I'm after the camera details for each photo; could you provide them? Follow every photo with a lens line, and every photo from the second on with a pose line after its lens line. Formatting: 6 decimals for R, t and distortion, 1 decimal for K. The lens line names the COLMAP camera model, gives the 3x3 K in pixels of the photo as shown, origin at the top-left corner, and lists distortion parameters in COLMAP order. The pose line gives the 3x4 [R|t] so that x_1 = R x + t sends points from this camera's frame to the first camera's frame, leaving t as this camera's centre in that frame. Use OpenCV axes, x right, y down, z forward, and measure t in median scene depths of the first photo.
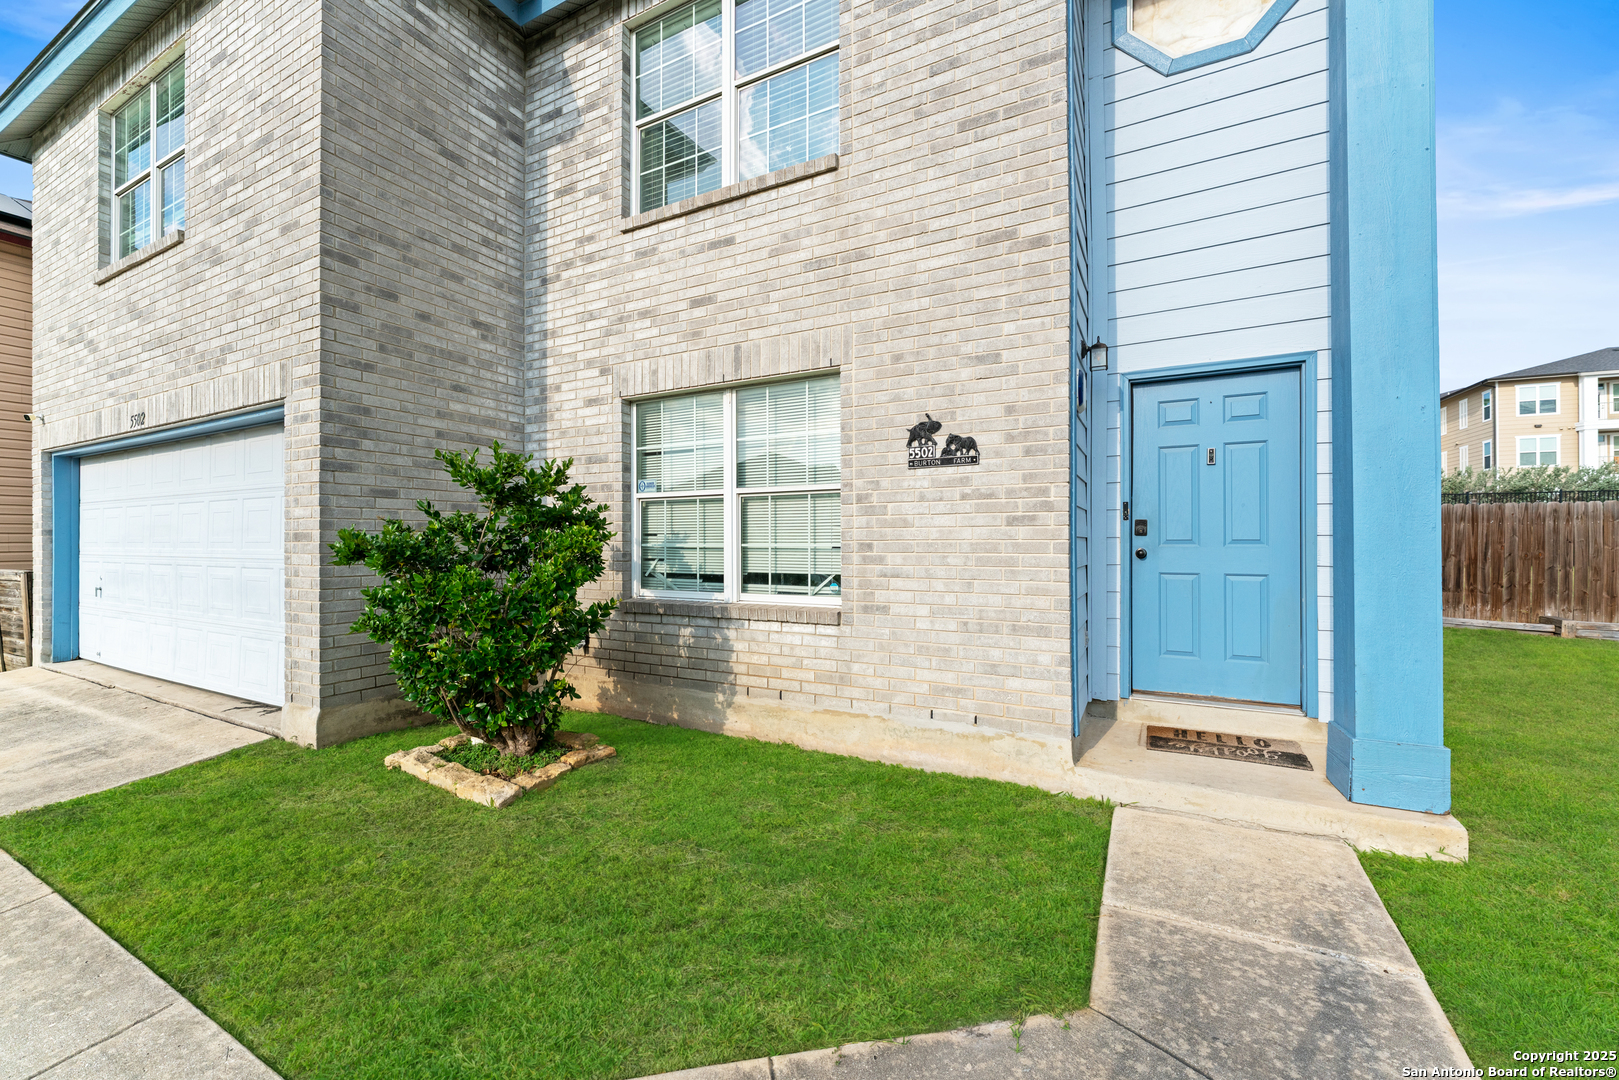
lens RADIAL K [[639.5, 0, 809.0], [0, 639.5, 539.8], [0, 0, 1]] dist [-0.009186, 0.000173]
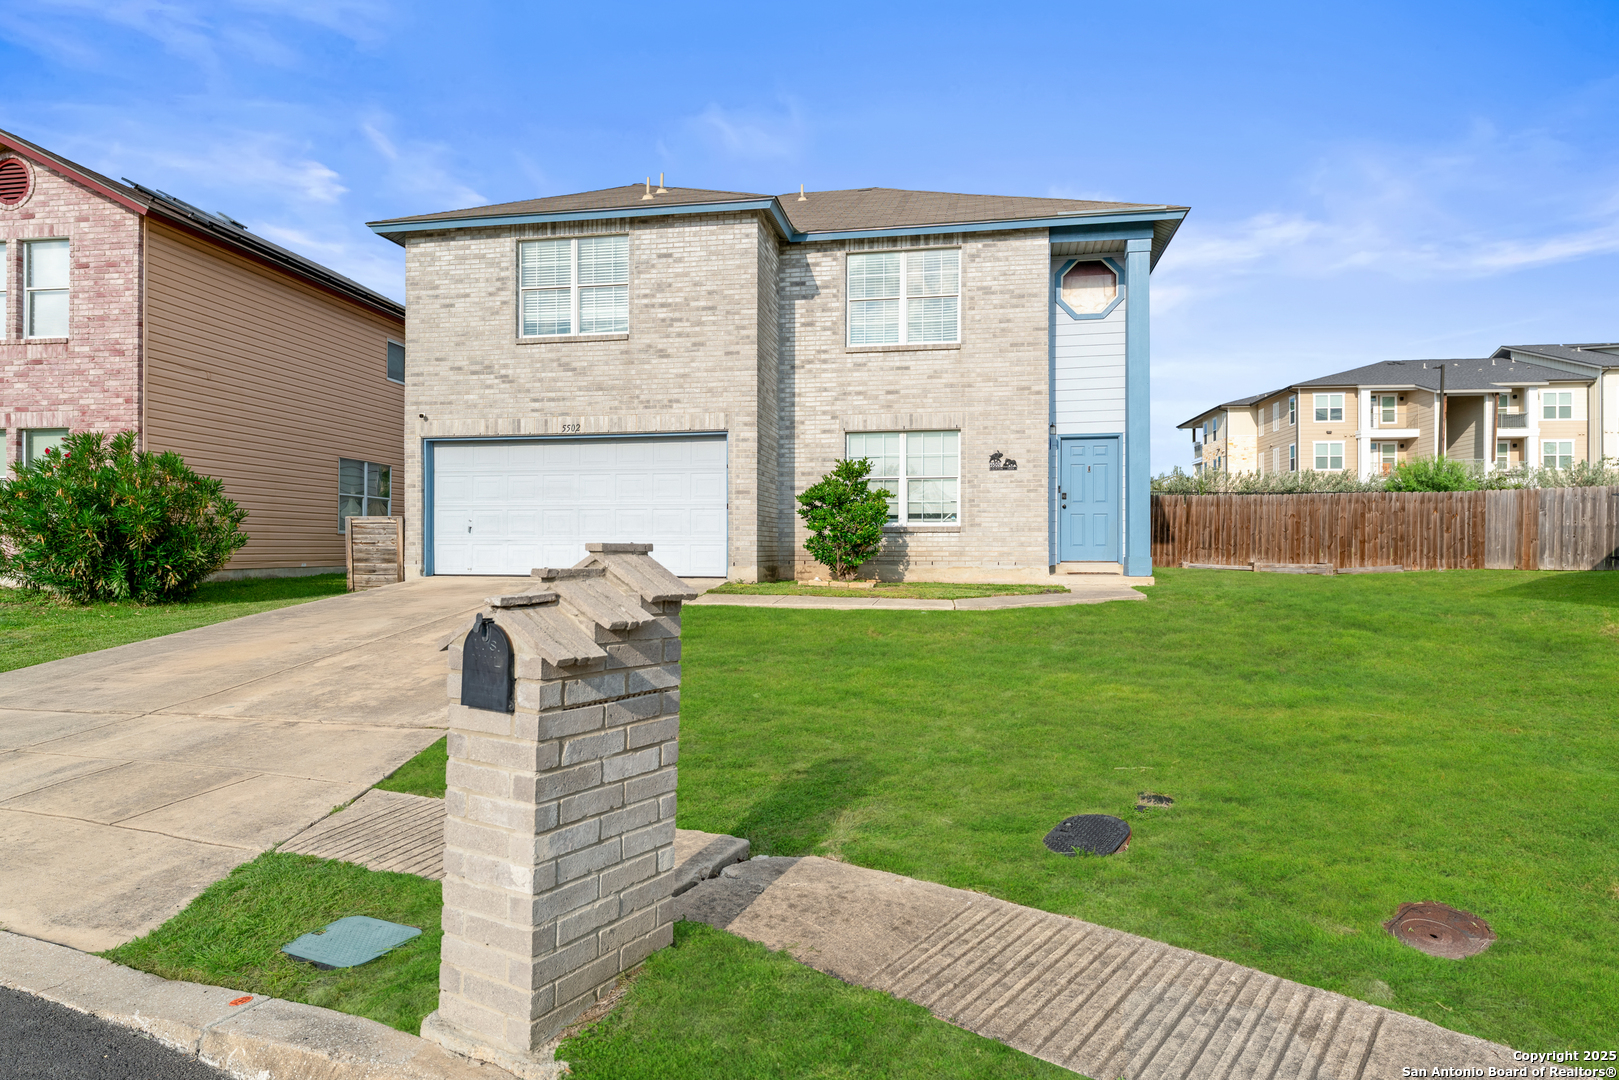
lens RADIAL K [[924.8, 0, 807.0], [0, 924.8, 545.5], [0, 0, 1]] dist [-0.003292, -0.000330]
pose [[0.953268, 0.004583, 0.302093, -1.465916], [-0.003856, 0.999988, -0.003002, 0.180788], [-0.302103, 0.001697, 0.953274, -2.054927]]
